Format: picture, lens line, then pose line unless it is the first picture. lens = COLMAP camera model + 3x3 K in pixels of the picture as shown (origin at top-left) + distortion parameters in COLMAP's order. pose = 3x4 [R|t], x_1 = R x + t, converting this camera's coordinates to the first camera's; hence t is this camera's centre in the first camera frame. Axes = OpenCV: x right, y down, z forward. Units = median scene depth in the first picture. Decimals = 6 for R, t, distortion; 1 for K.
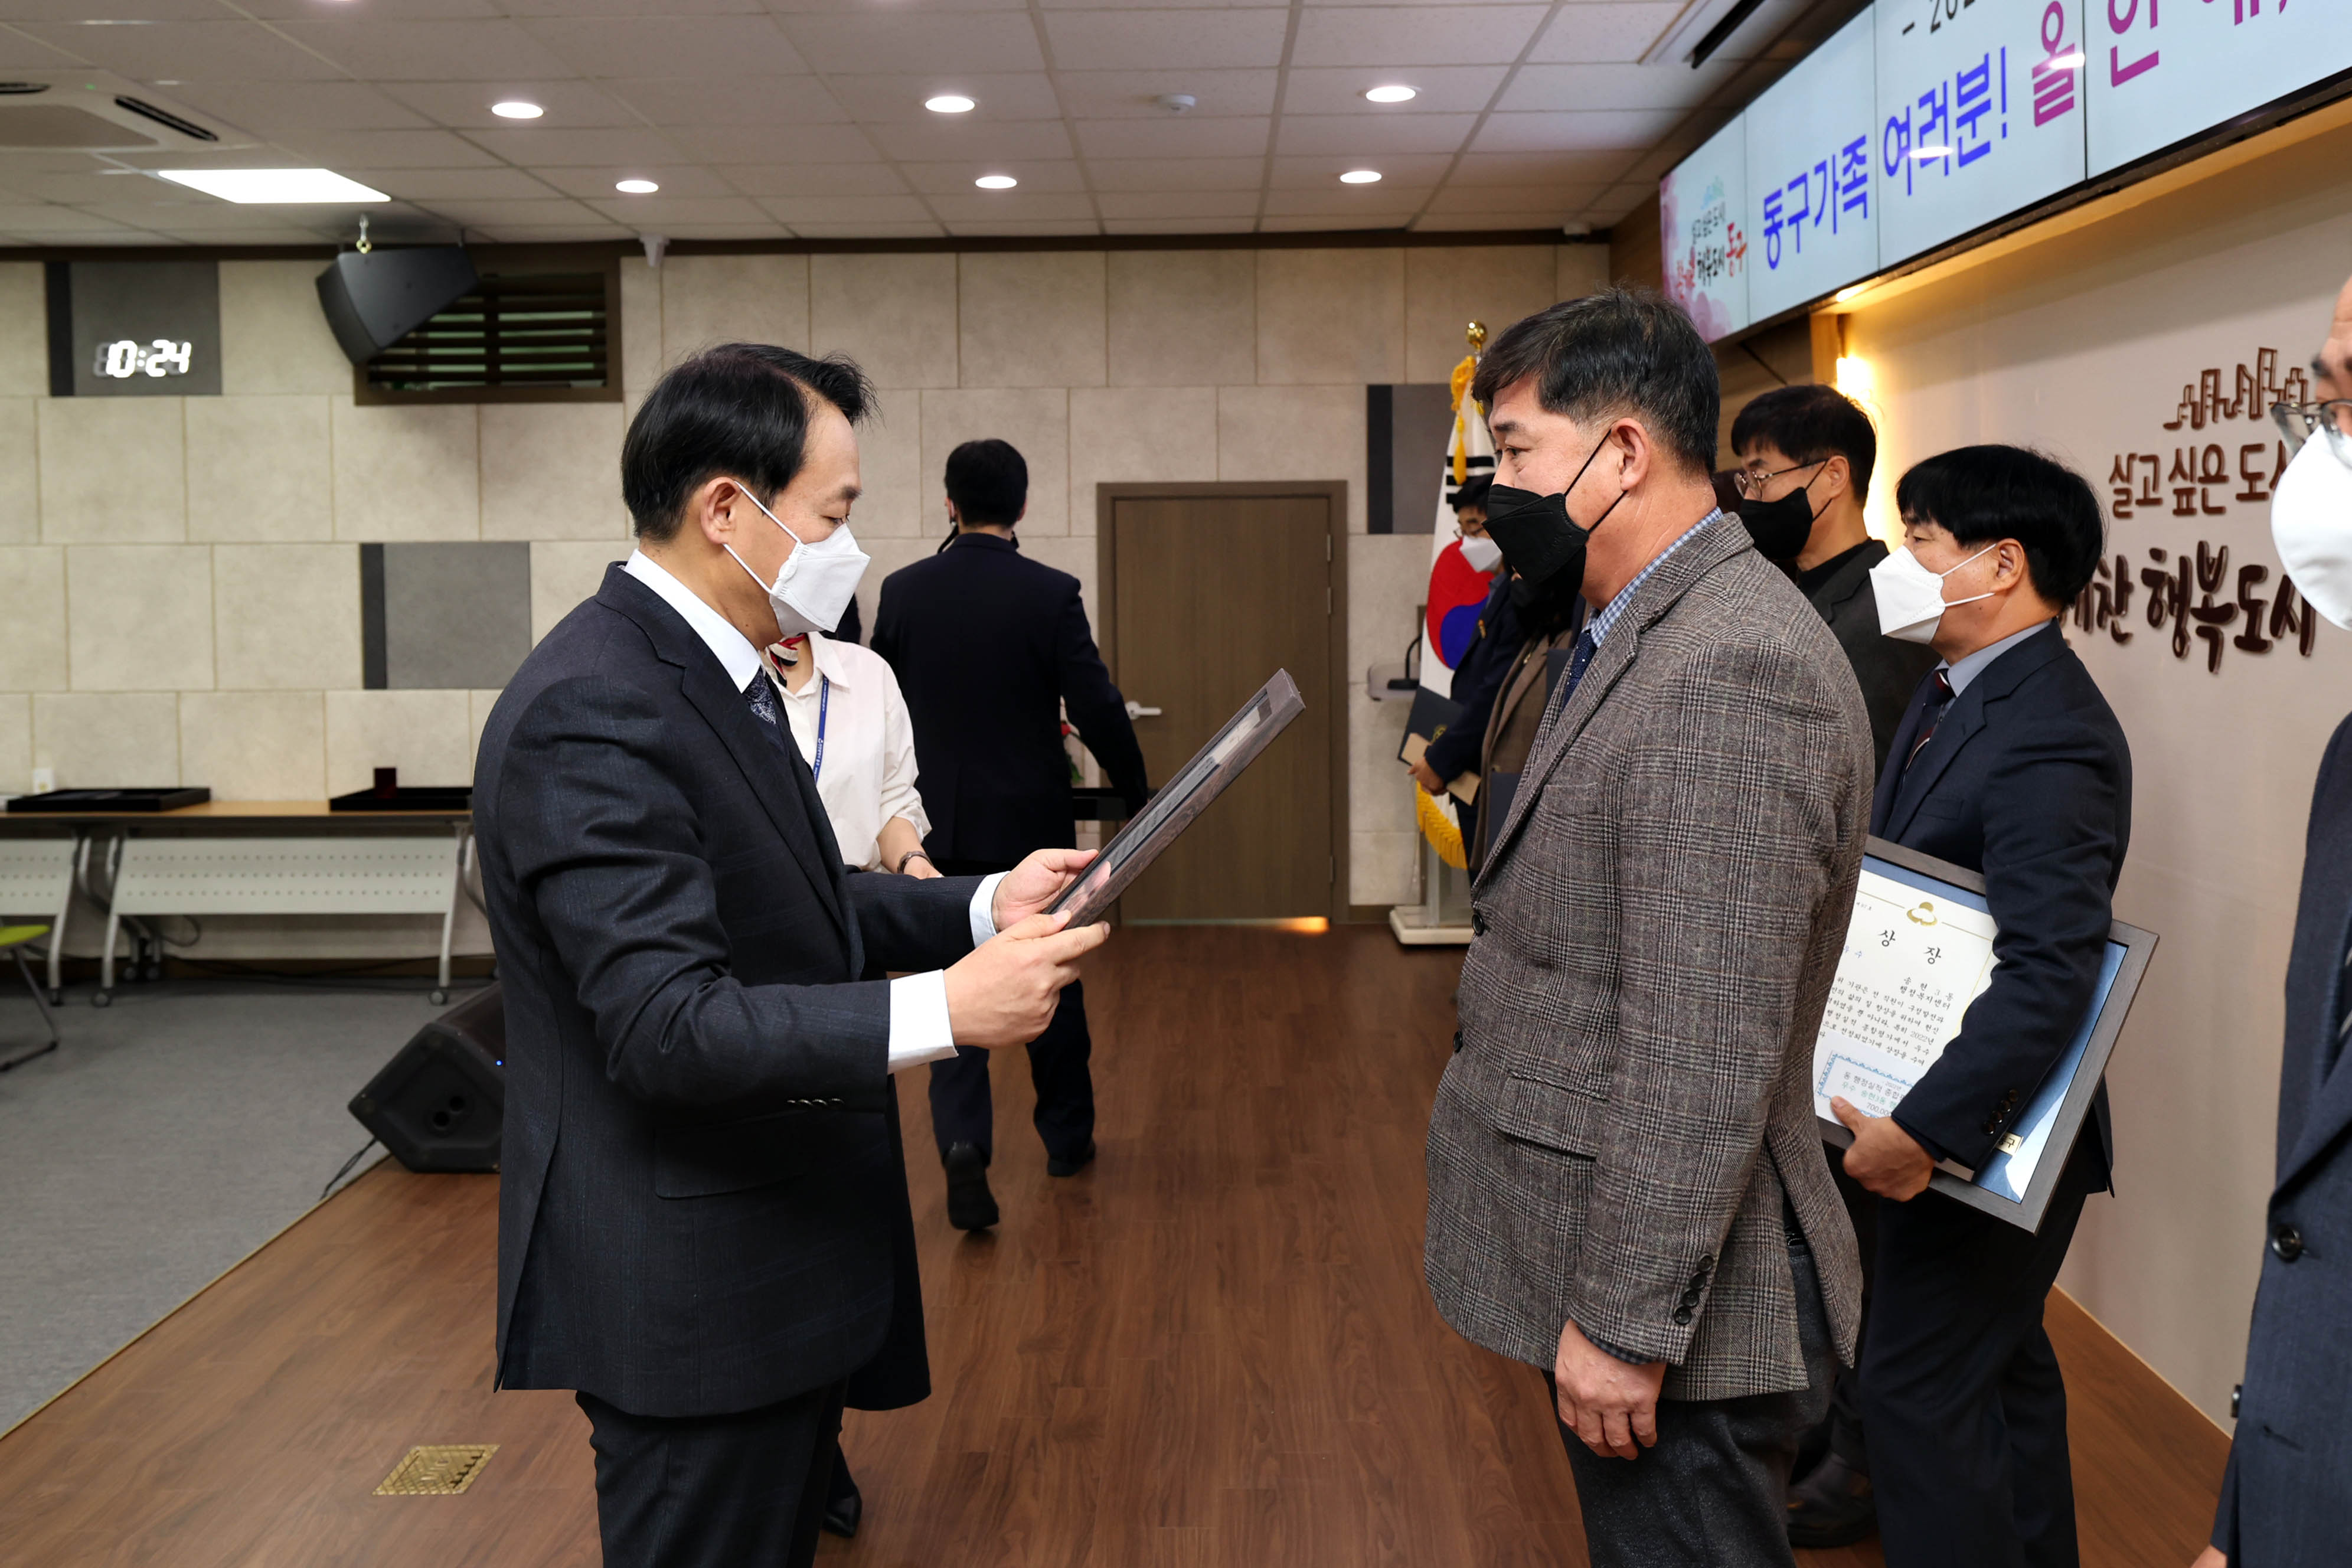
lens RADIAL K [[2085.6, 0, 1157.7], [0, 2085.6, 641.3], [0, 0, 1]] dist [0.002075, 0.022153]
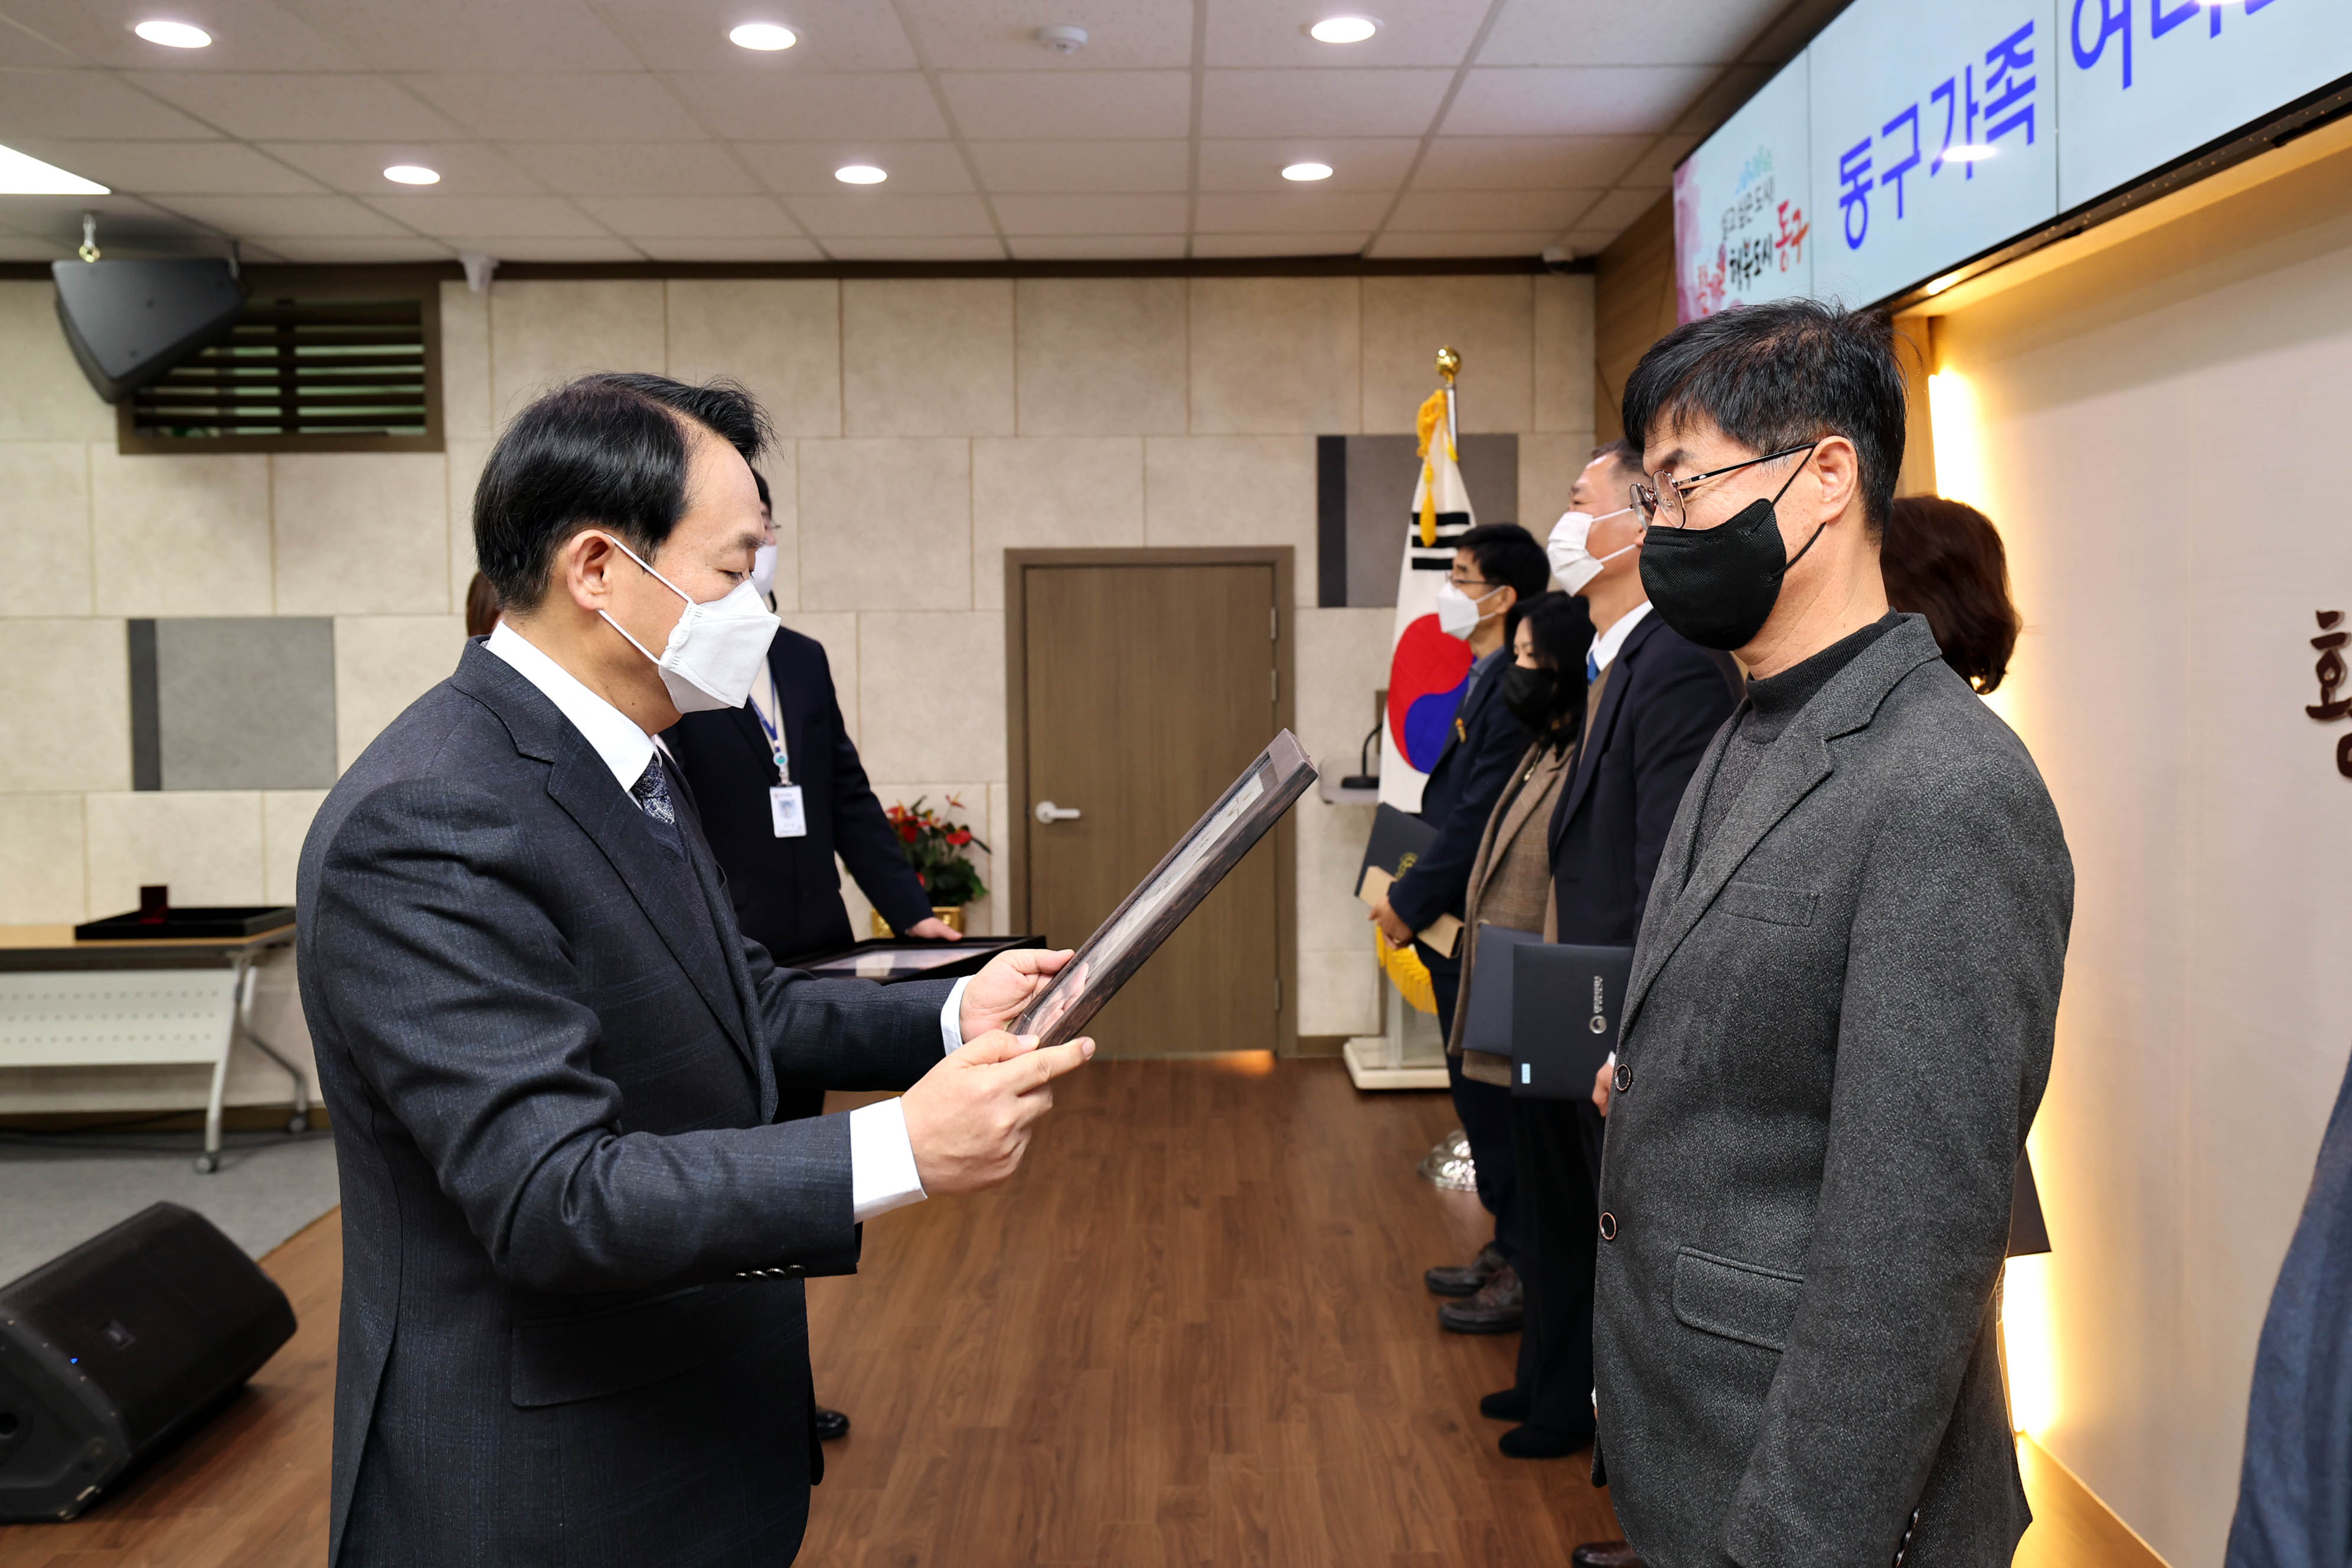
lens RADIAL K [[1911.1, 0, 1215.5], [0, 1911.1, 708.5], [0, 0, 1]] dist [0.003468, 0.030050]
pose [[0.999048, -0.002009, 0.043569, 0.025319], [0.002045, 0.999998, -0.000773, -0.009796], [-0.043568, 0.000861, 0.999050, 0.225237]]
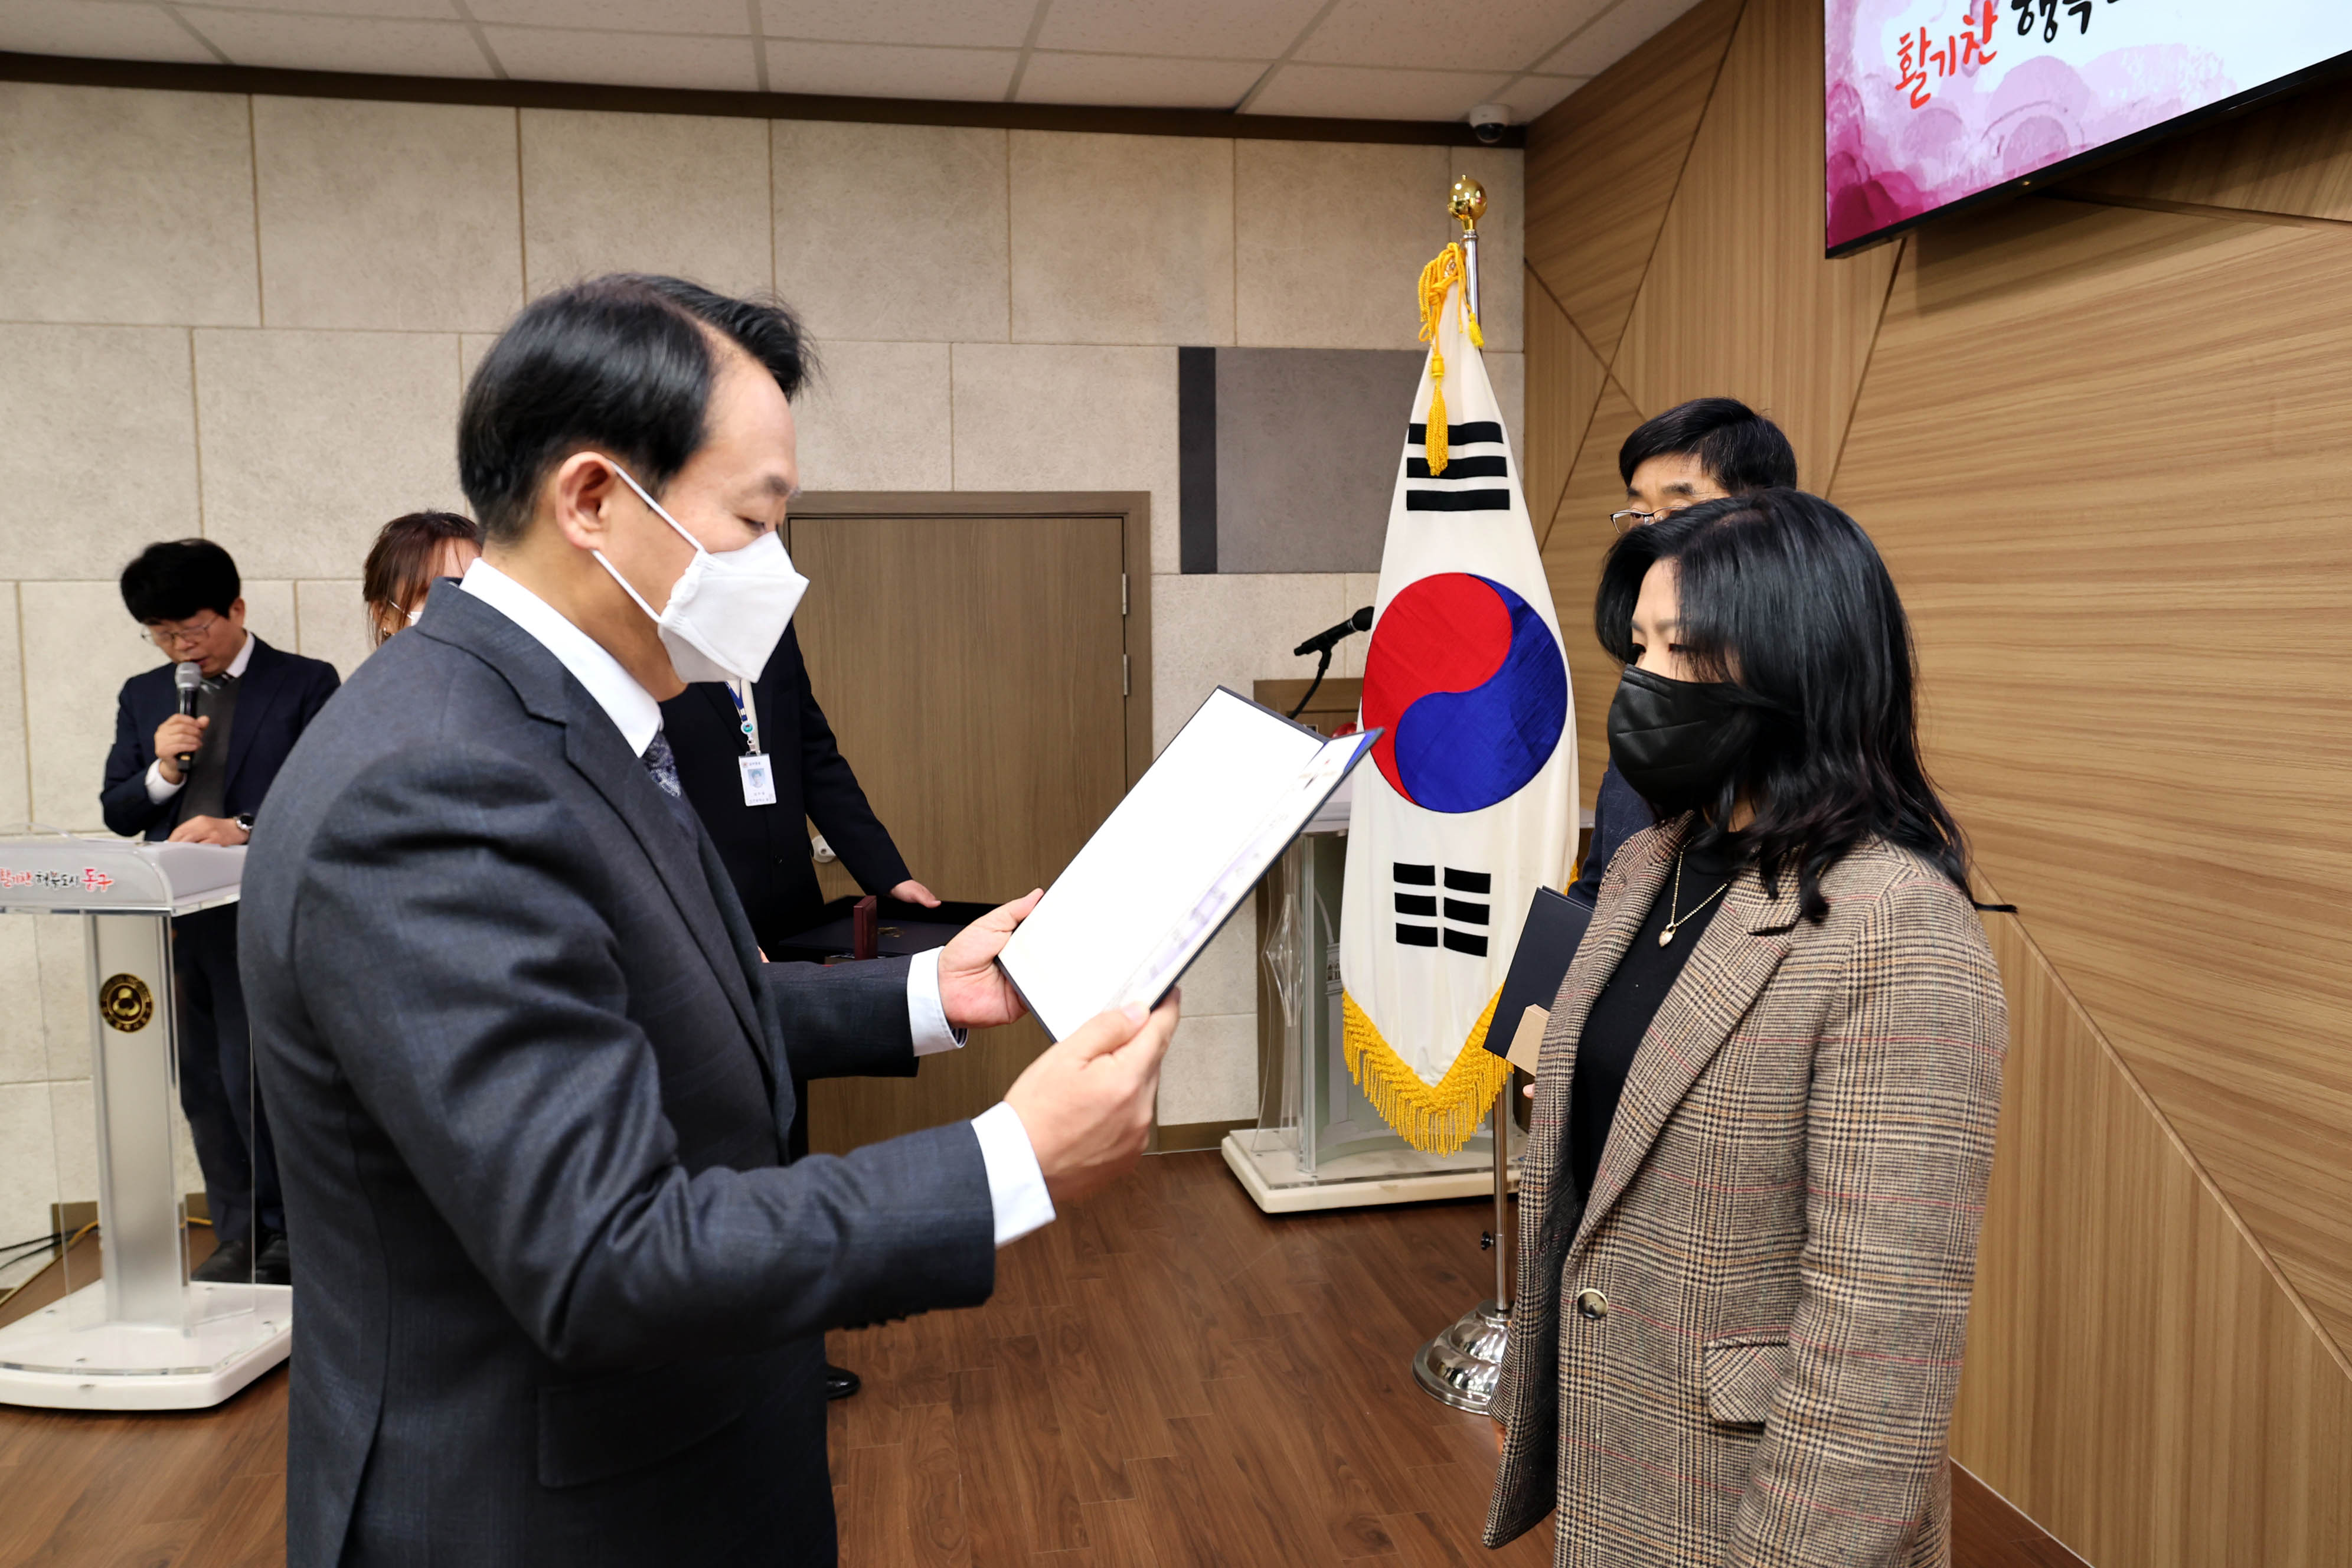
lens RADIAL K [[1675.0, 0, 1164.6], [0, 1675.0, 729.2], [0, 0, 1]] dist [-0.014469, 0.037208]
pose [[0.977358, -0.017472, 0.210871, -0.019130], [0.011353, 0.999480, 0.030194, -0.019374], [-0.211289, -0.027116, 0.977047, 0.517382]]
